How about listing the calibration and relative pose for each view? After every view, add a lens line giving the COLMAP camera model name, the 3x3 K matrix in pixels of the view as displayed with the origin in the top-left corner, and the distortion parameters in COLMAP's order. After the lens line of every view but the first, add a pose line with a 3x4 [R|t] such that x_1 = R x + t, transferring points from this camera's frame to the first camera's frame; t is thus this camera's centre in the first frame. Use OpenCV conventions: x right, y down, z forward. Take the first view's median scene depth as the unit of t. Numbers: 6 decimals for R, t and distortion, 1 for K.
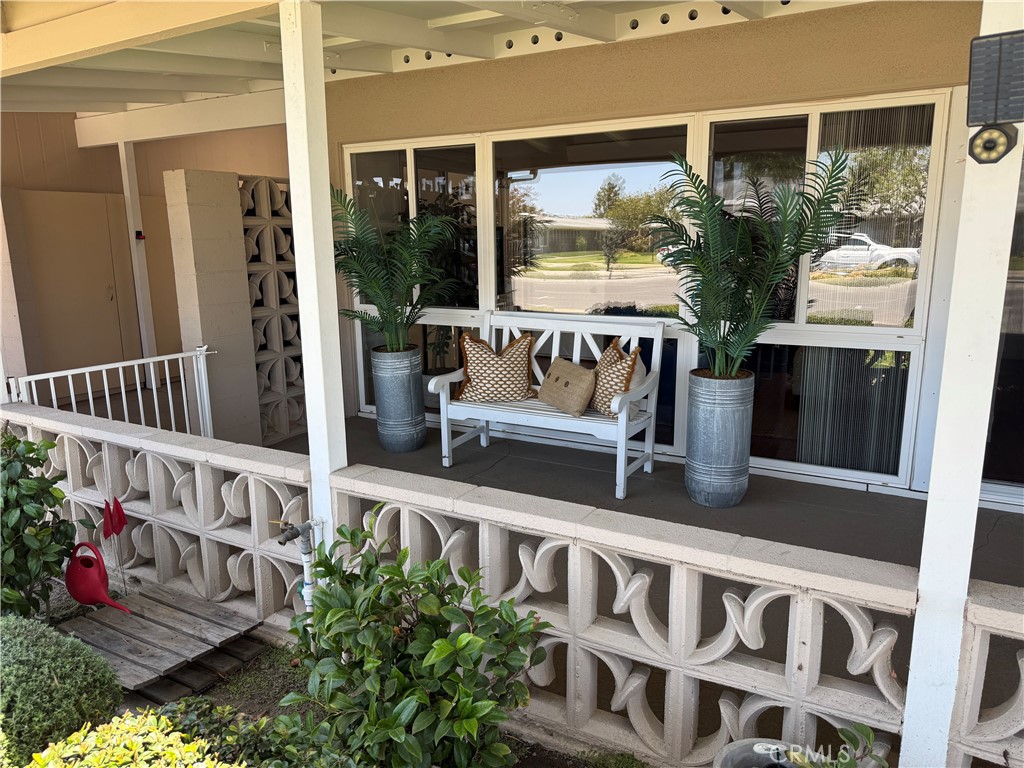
lens RADIAL K [[710.6, 0, 539.2], [0, 710.6, 398.2], [0, 0, 1]] dist [0.083876, -0.189712]
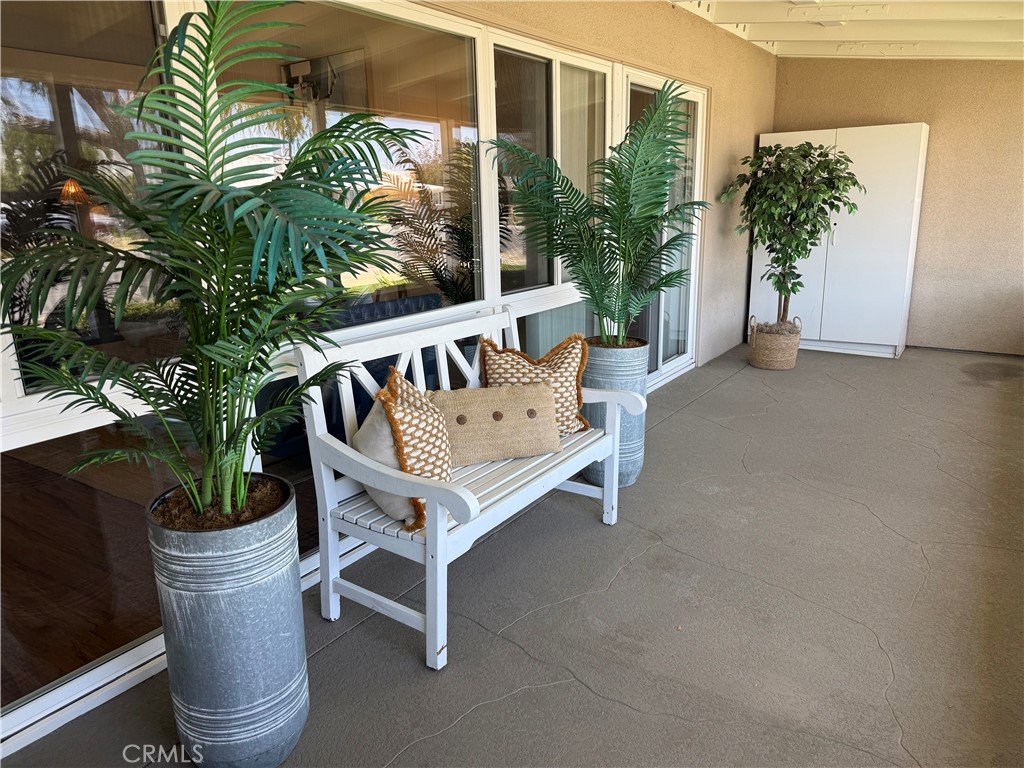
lens RADIAL K [[721.9, 0, 509.7], [0, 721.9, 388.1], [0, 0, 1]] dist [0.114522, -0.201643]
pose [[0.065319, -0.248175, 0.966511, -0.568754], [0.253626, 0.940900, 0.224458, -0.184396], [-0.965095, 0.230471, 0.124402, 0.874216]]
